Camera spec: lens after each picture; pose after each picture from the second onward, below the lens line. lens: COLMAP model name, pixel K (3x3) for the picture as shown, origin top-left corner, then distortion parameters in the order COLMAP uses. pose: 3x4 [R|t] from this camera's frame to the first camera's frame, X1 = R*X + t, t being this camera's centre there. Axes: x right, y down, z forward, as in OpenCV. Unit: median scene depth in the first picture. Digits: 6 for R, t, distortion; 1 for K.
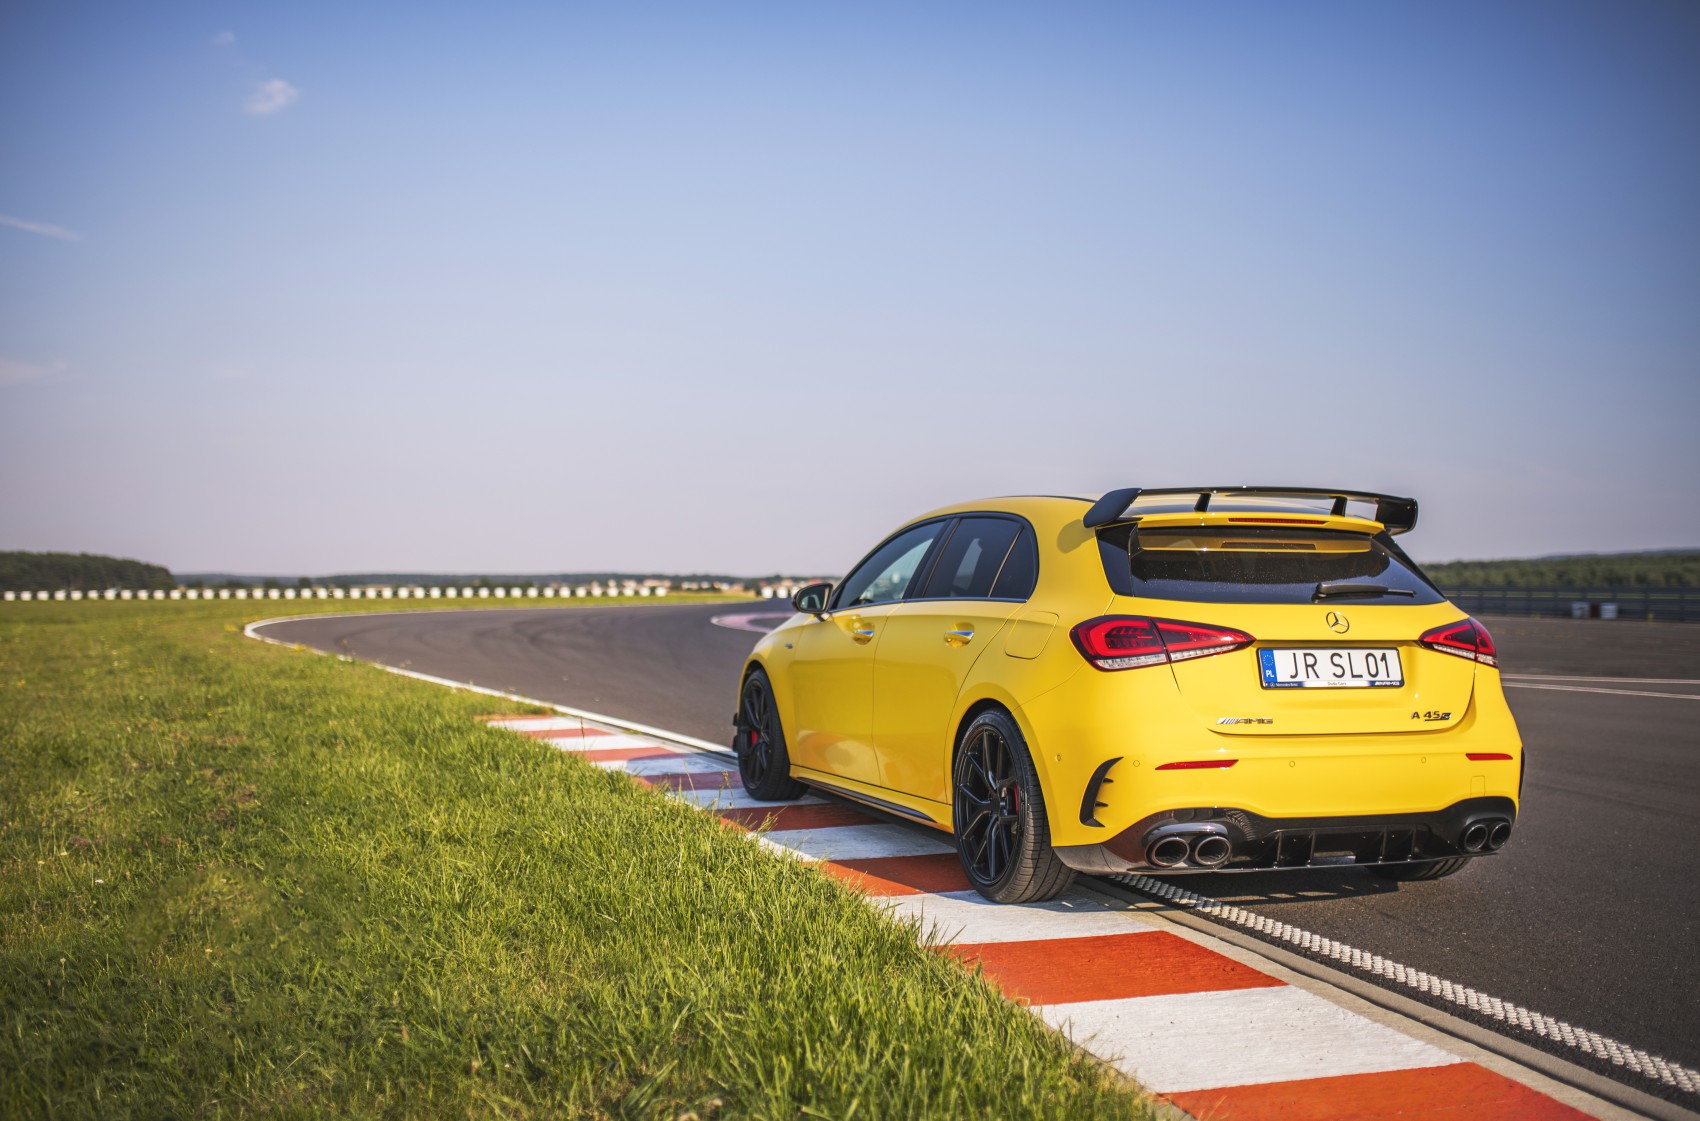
lens RADIAL K [[1659.5, 0, 842.8], [0, 1659.5, 441.1], [0, 0, 1]] dist [-0.007546, 0.000000]
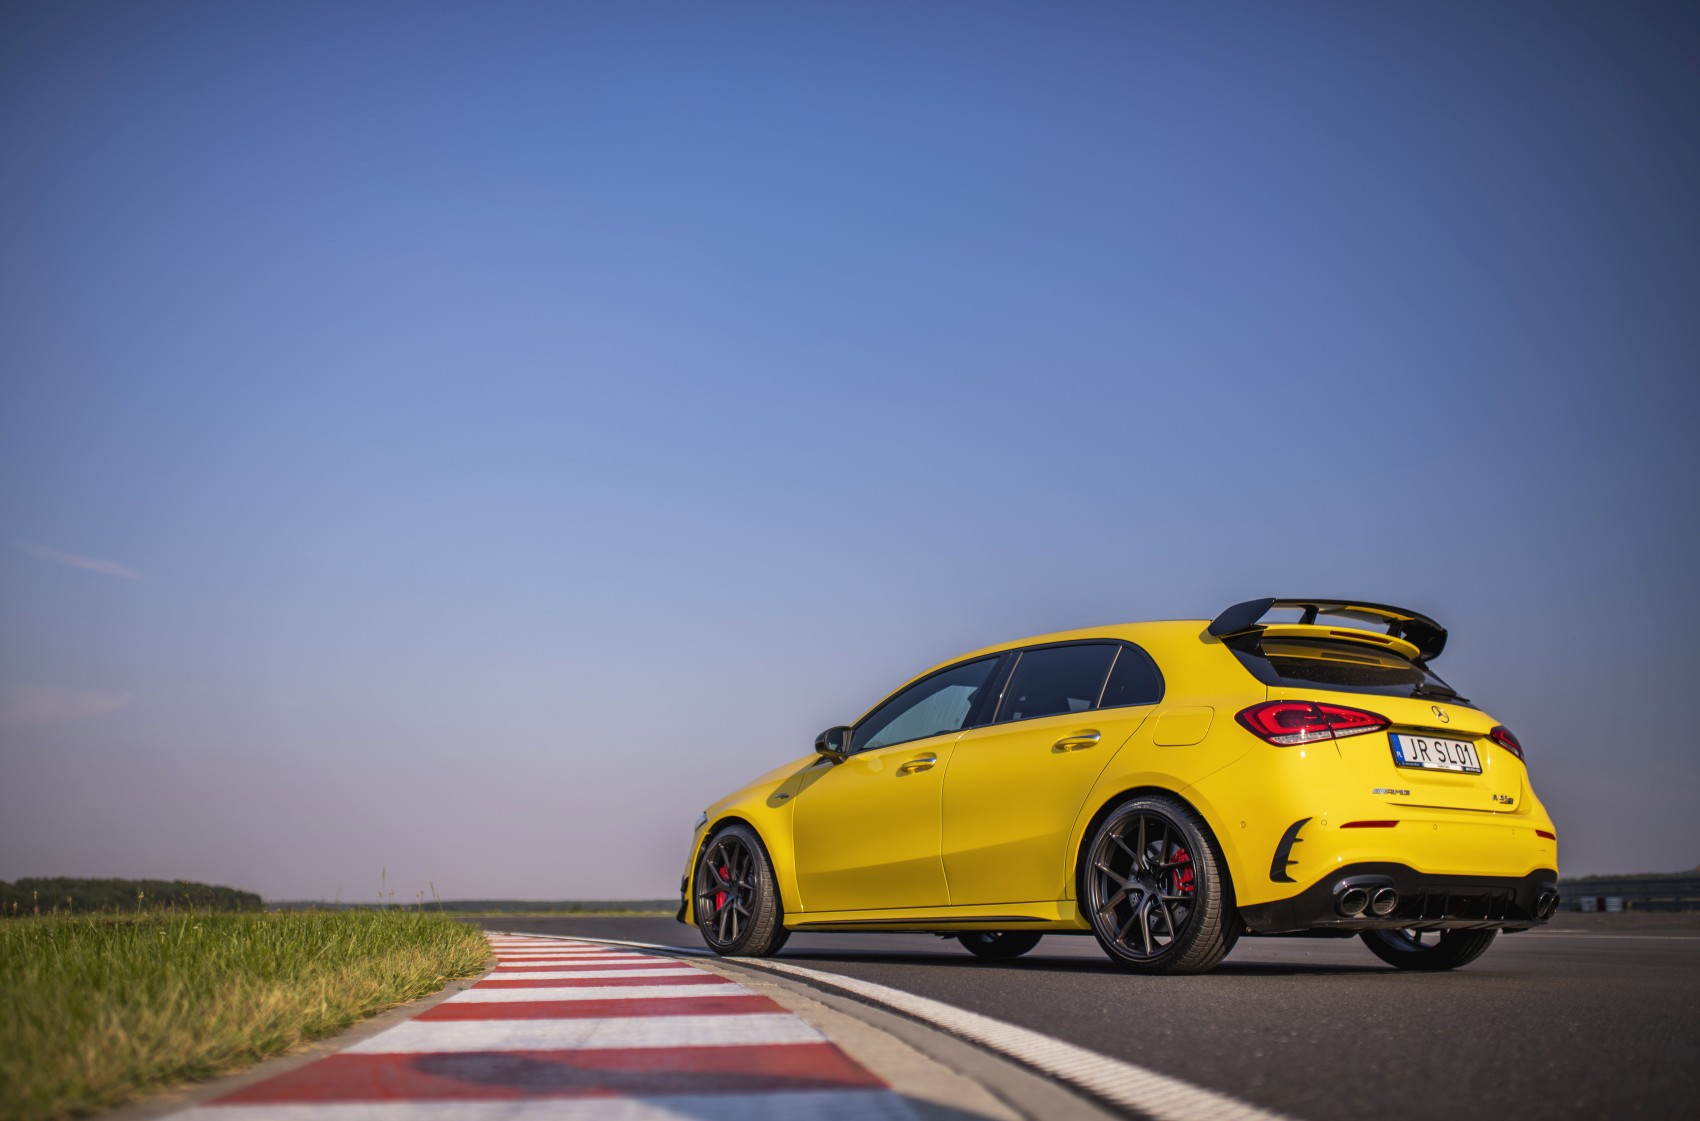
lens RADIAL K [[1659.5, 0, 821.8], [0, 1659.5, 461.3], [0, 0, 1]] dist [-0.007546, 0.000000]
pose [[0.957231, 0.074400, 0.279596, -0.463129], [-0.023746, 0.983314, -0.180361, 0.154129], [-0.288349, 0.166007, 0.943025, -0.017526]]
